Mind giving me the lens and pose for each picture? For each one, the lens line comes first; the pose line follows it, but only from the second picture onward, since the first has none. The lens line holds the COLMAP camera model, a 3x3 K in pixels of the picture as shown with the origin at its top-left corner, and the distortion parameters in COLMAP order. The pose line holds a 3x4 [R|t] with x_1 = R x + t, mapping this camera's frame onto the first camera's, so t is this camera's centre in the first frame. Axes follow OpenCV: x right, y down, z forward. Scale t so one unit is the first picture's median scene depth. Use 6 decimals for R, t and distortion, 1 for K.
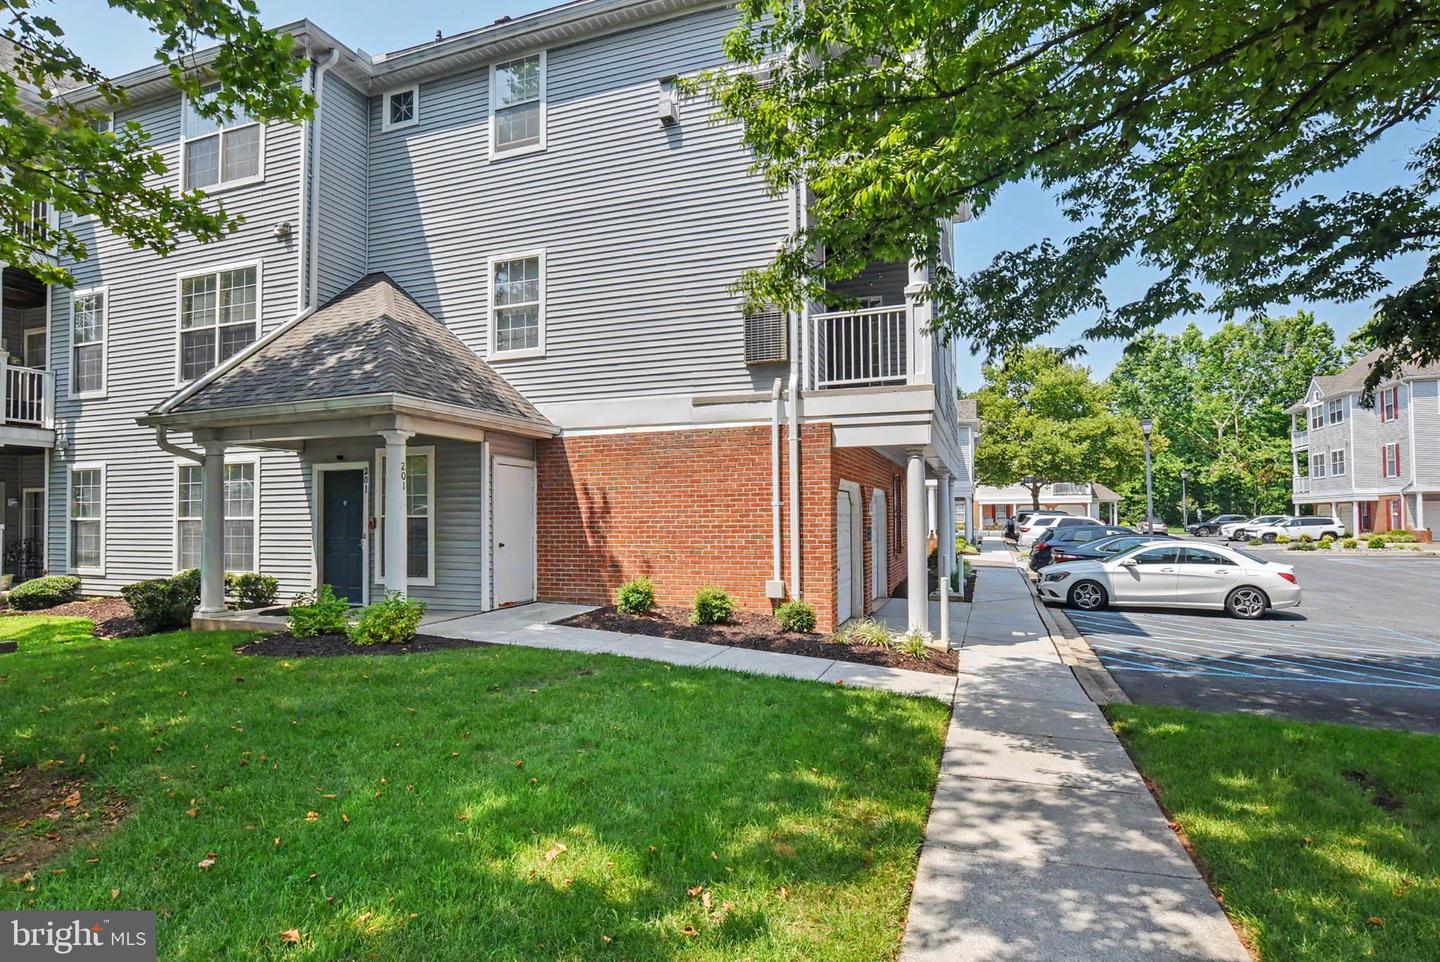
lens RADIAL K [[716.9, 0, 716.2], [0, 716.9, 527.2], [0, 0, 1]] dist [-0.016065, 0.001559]
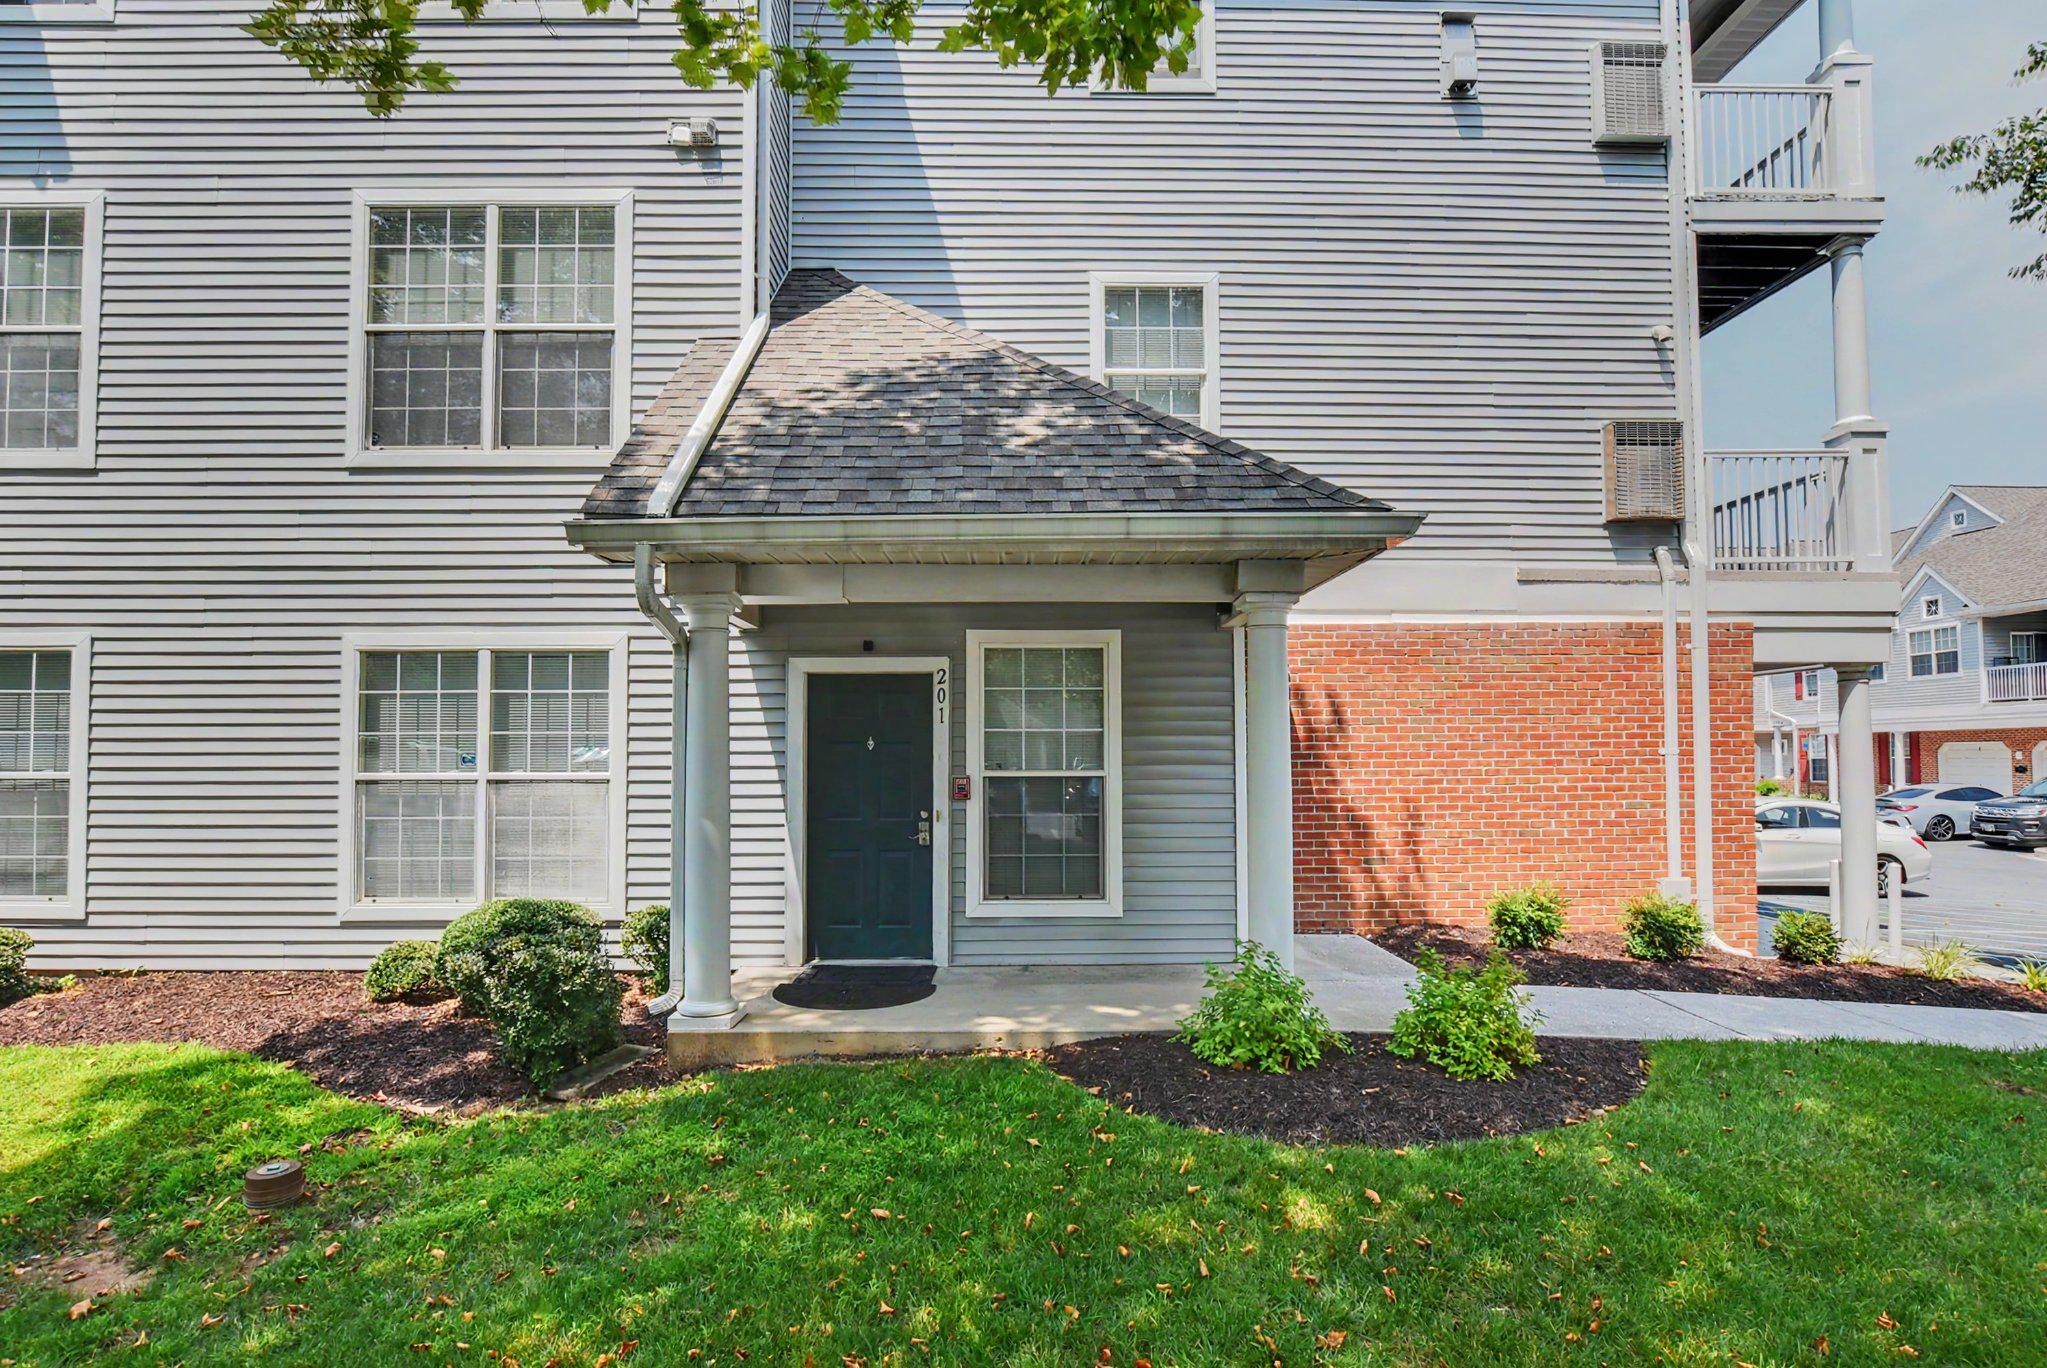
lens RADIAL K [[1019.1, 0, 1018.1], [0, 1019.1, 749.7], [0, 0, 1]] dist [-0.016065, 0.001559]
pose [[0.938660, 0.001992, 0.344837, -0.680771], [0.000172, 0.999980, -0.006245, -0.027037], [-0.344843, 0.005921, 0.938642, 0.353047]]
